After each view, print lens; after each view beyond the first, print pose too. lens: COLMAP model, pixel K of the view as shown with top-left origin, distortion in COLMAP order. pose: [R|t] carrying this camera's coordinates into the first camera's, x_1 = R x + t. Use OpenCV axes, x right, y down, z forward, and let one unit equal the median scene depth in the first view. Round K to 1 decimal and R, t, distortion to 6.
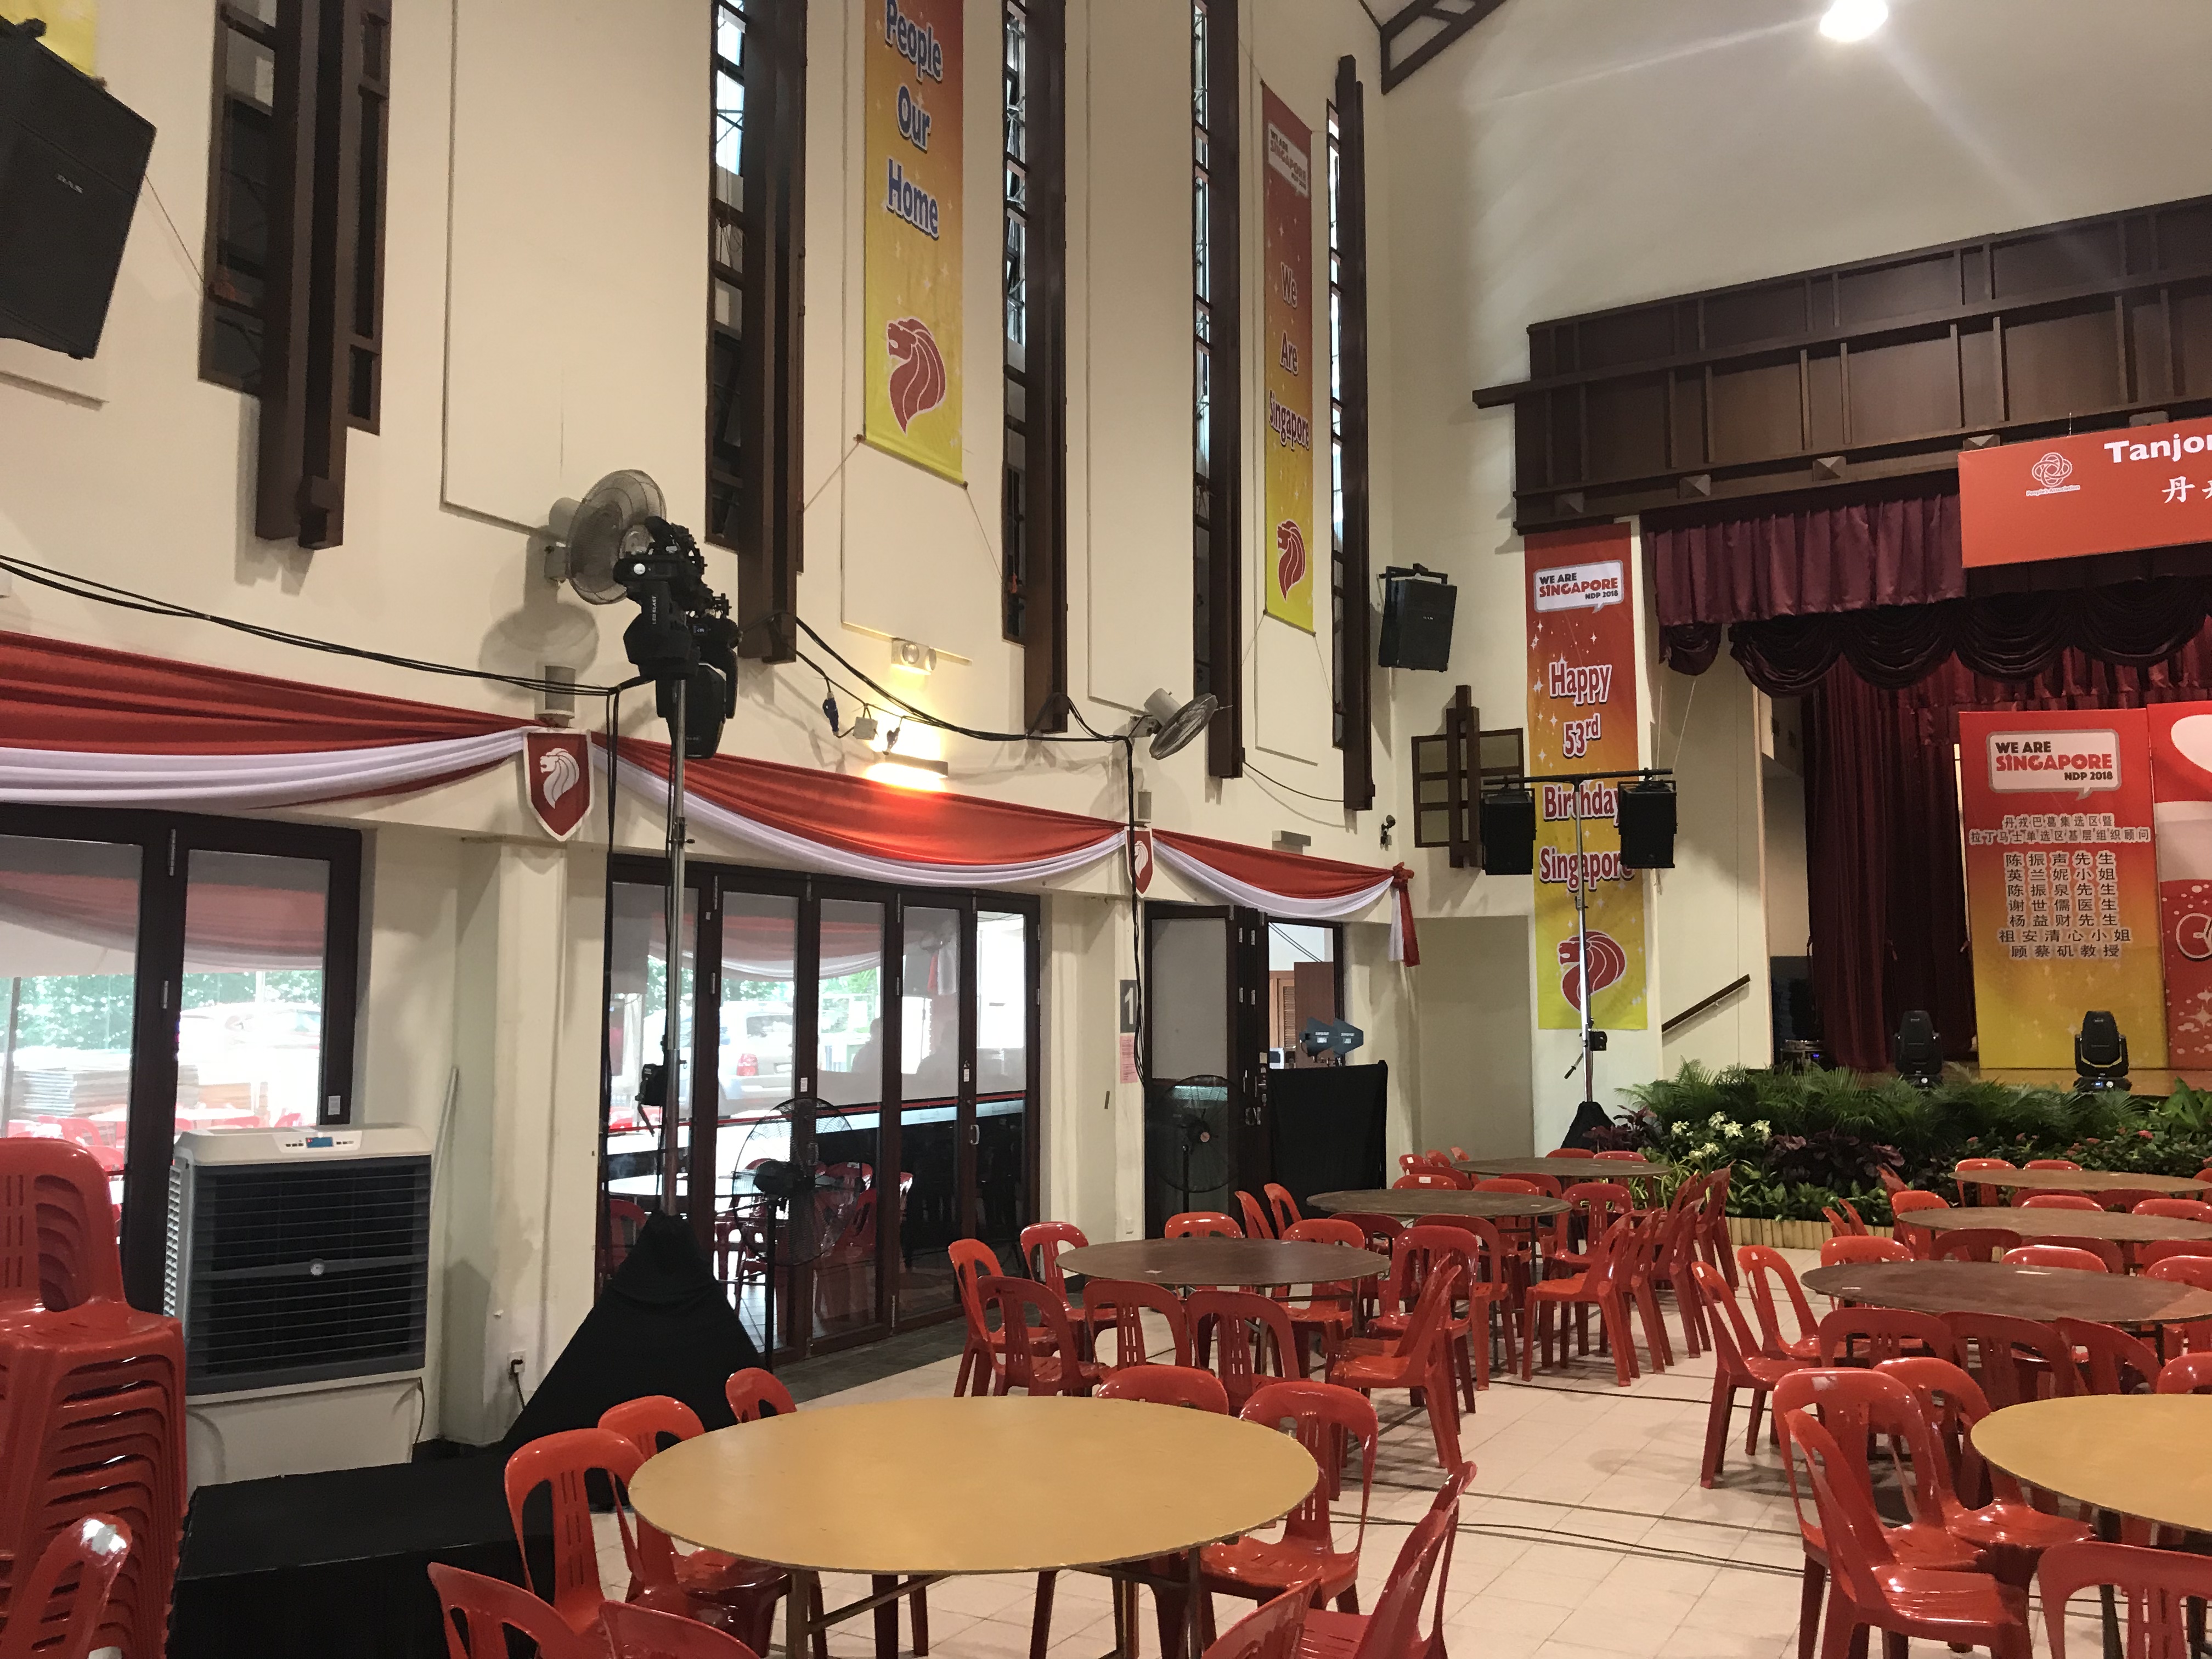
lens RADIAL K [[1800.6, 0, 1107.8], [0, 1800.6, 806.7], [0, 0, 1]] dist [0.008303, 0.005594]
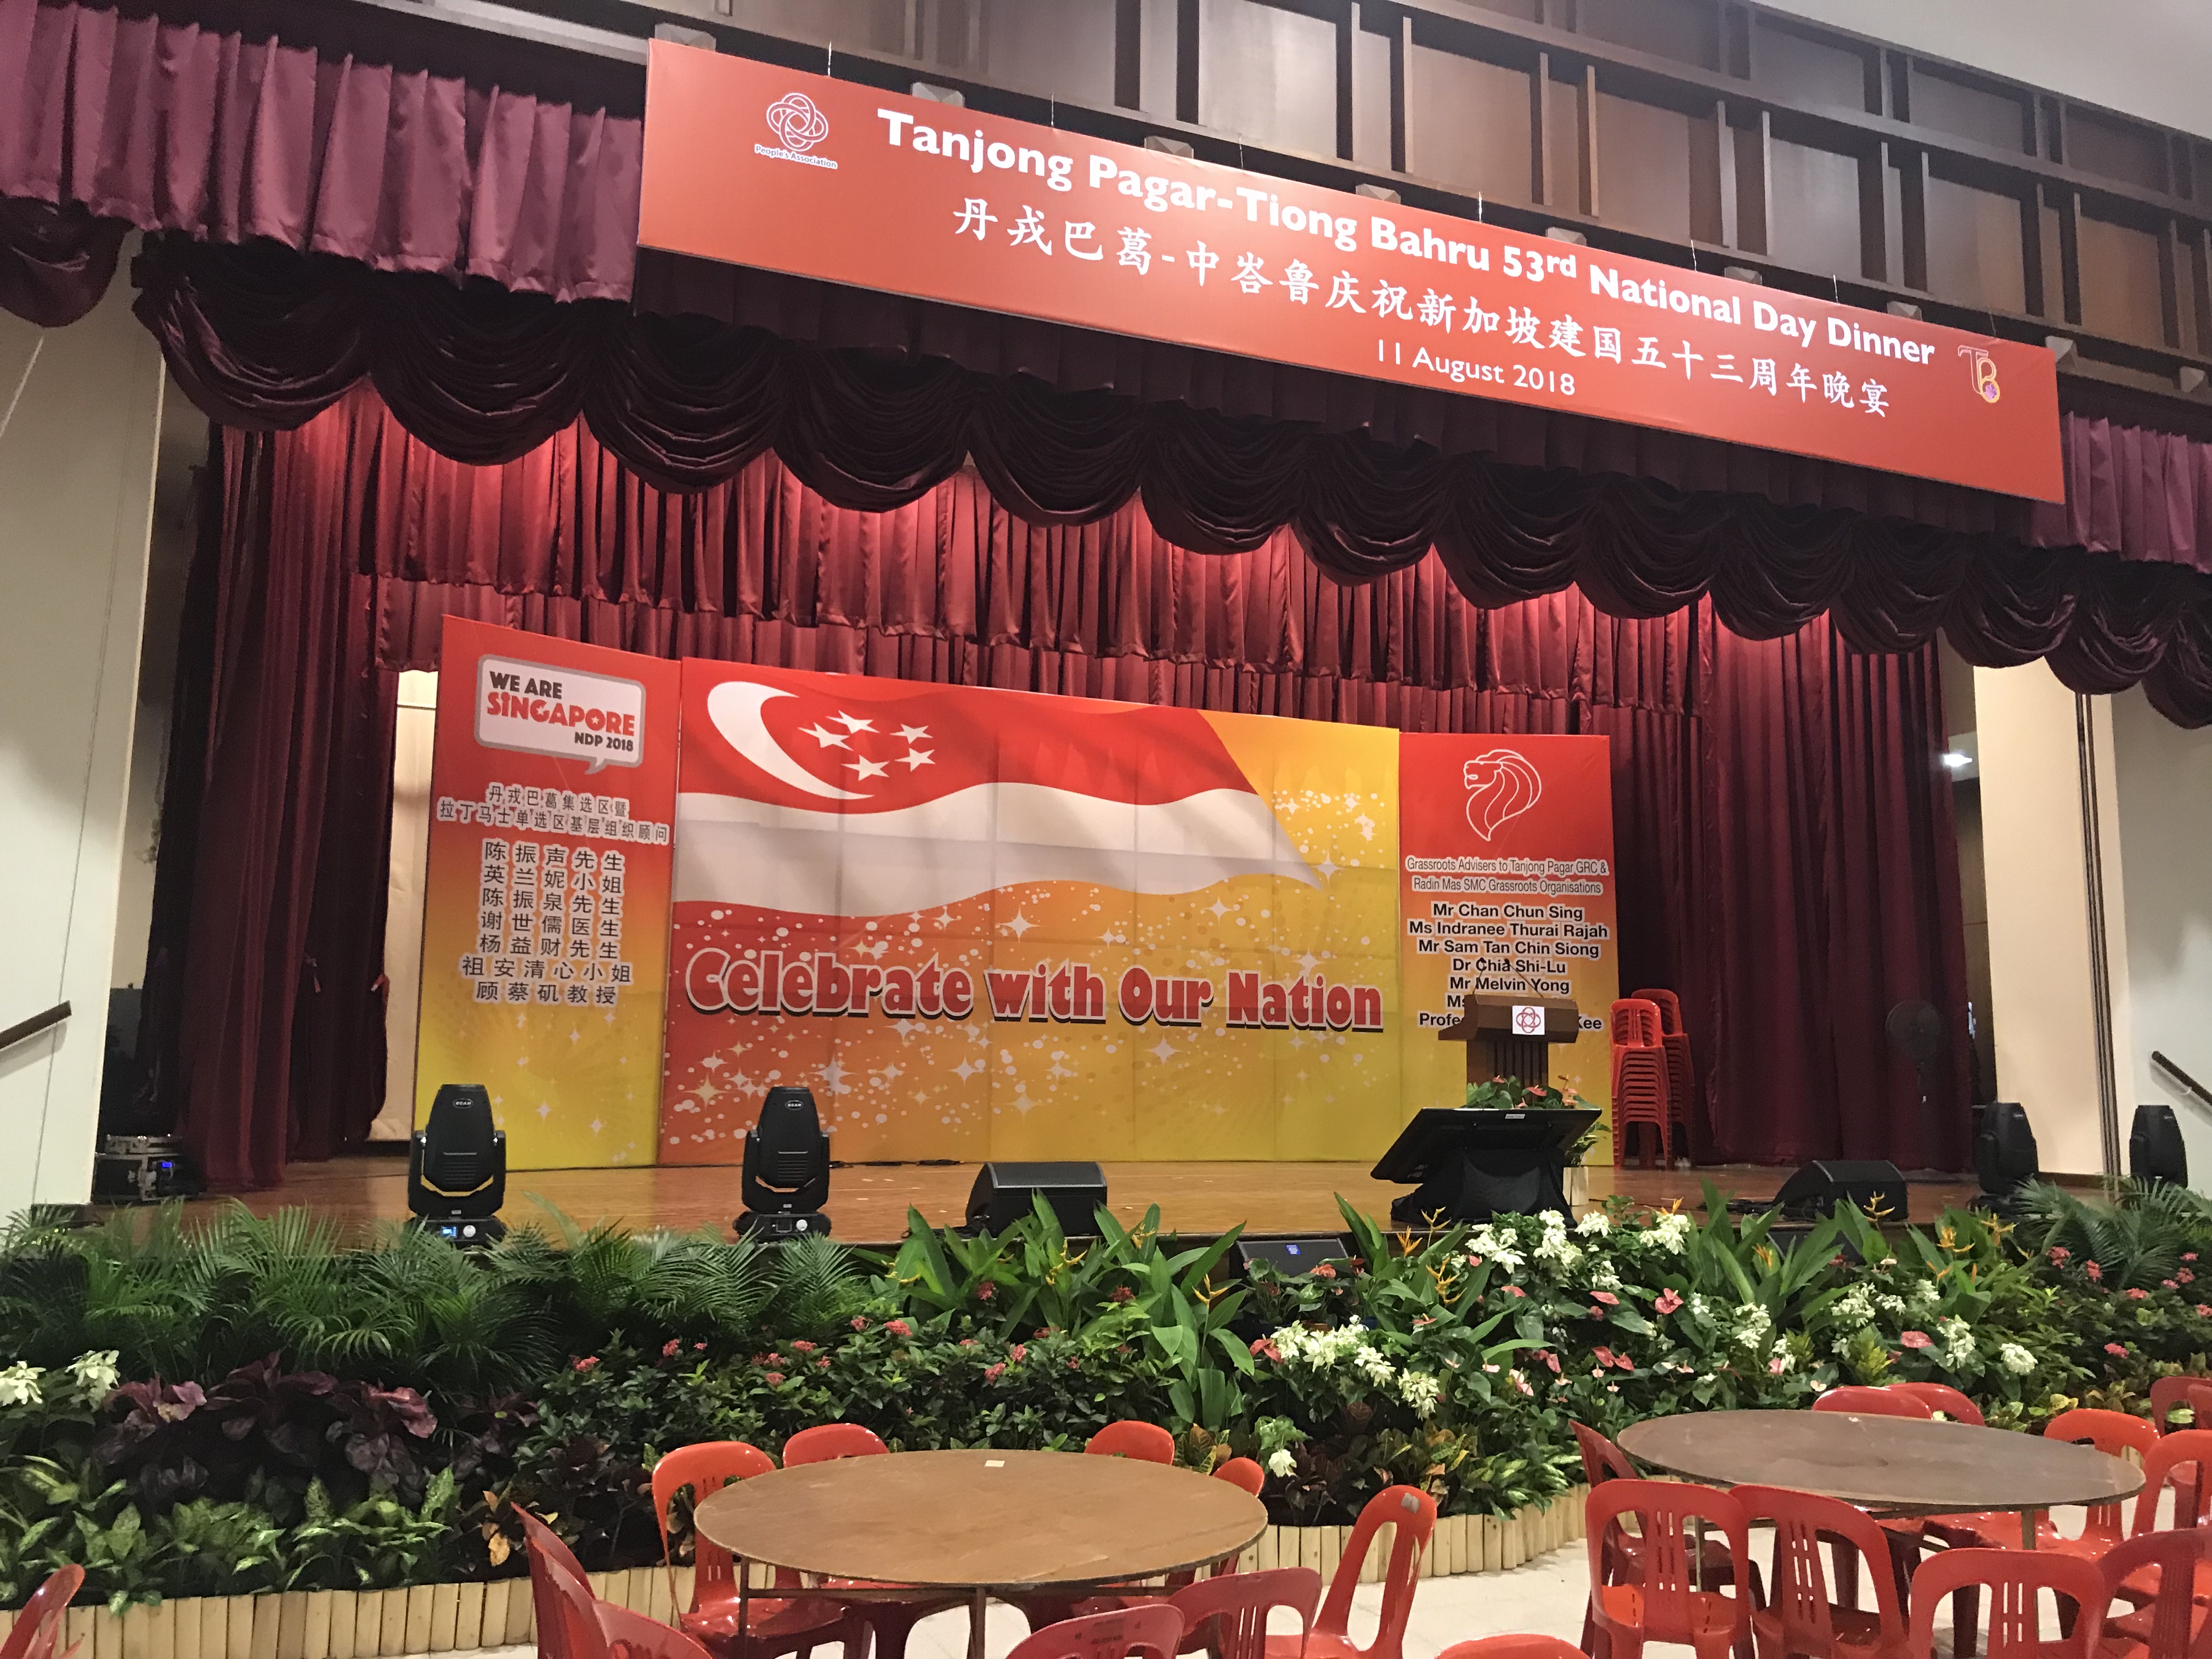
lens RADIAL K [[1793.2, 0, 1112.4], [0, 1793.2, 828.7], [0, 0, 1]] dist [0.007154, -0.015913]
pose [[0.607160, 0.118070, 0.785758, 0.147762], [-0.098660, 0.992448, -0.072892, 0.055560], [-0.788430, -0.033266, 0.614224, 0.500451]]
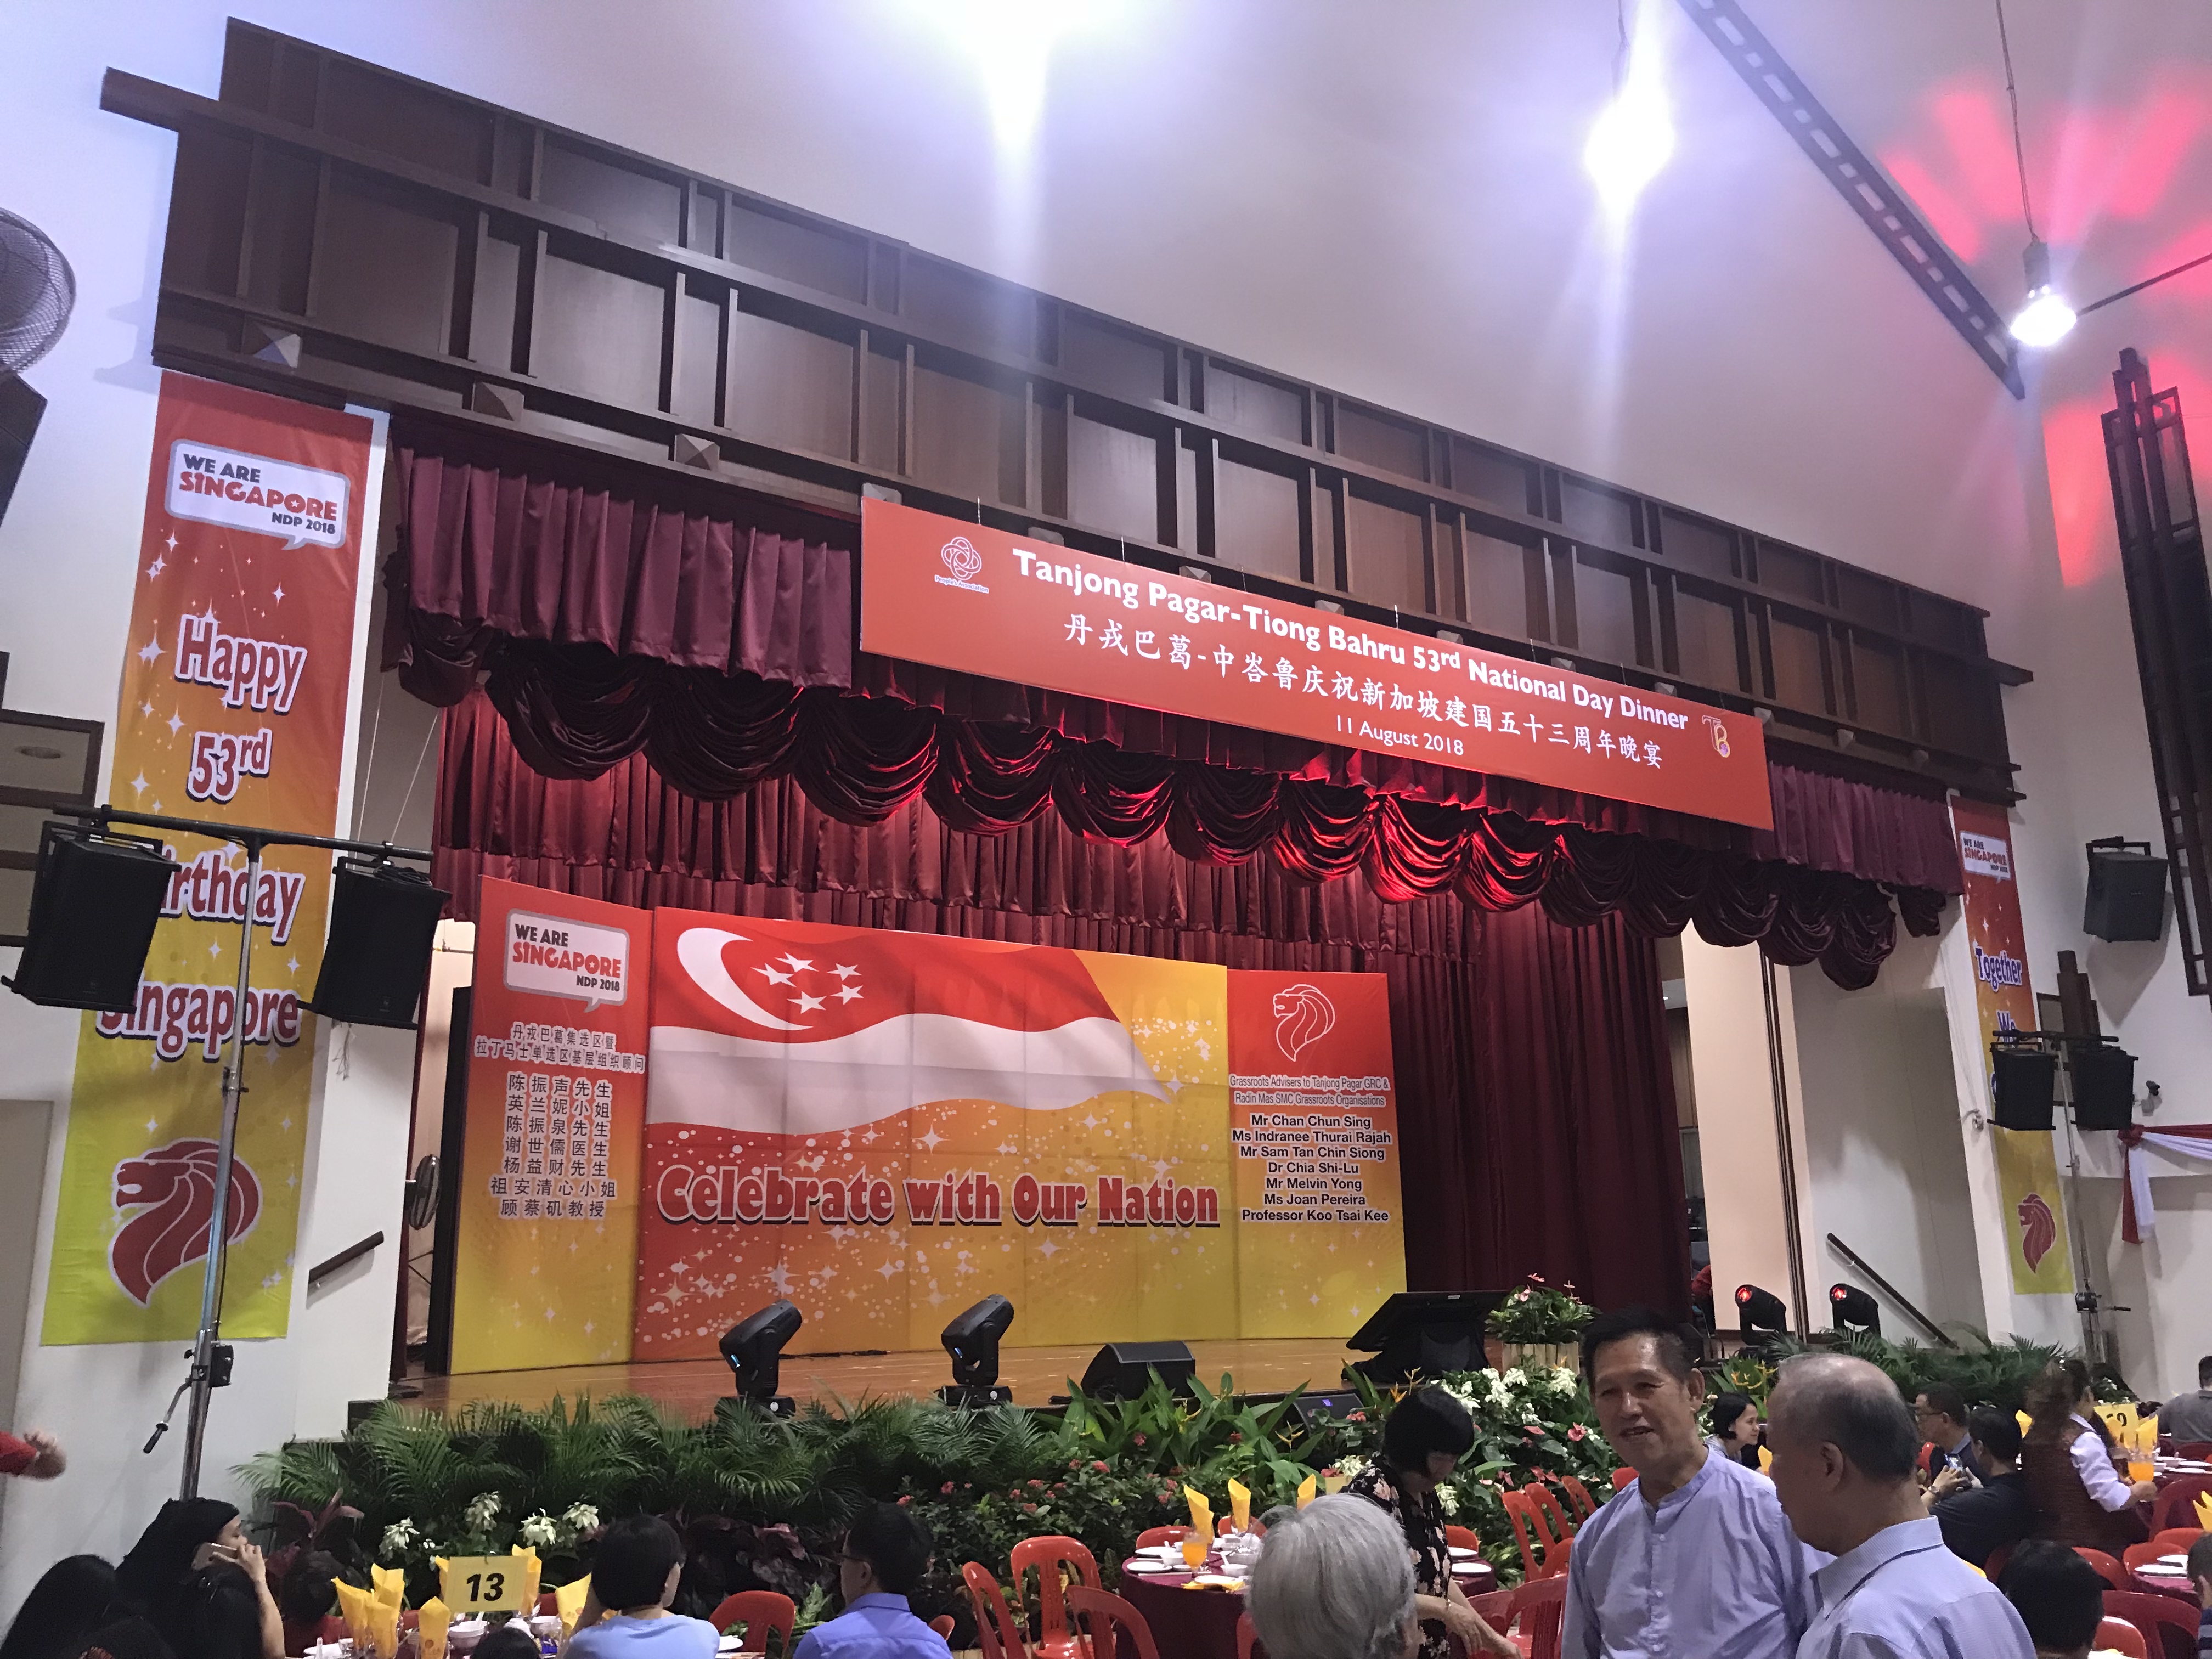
lens RADIAL K [[1798.7, 0, 1100.8], [0, 1798.7, 816.3], [0, 0, 1]] dist [0.014559, -0.057630]
pose [[0.431881, 0.214566, 0.876037, -0.081591], [-0.087675, 0.976678, -0.195993, 0.055338], [-0.897659, 0.007839, 0.440621, 0.537583]]
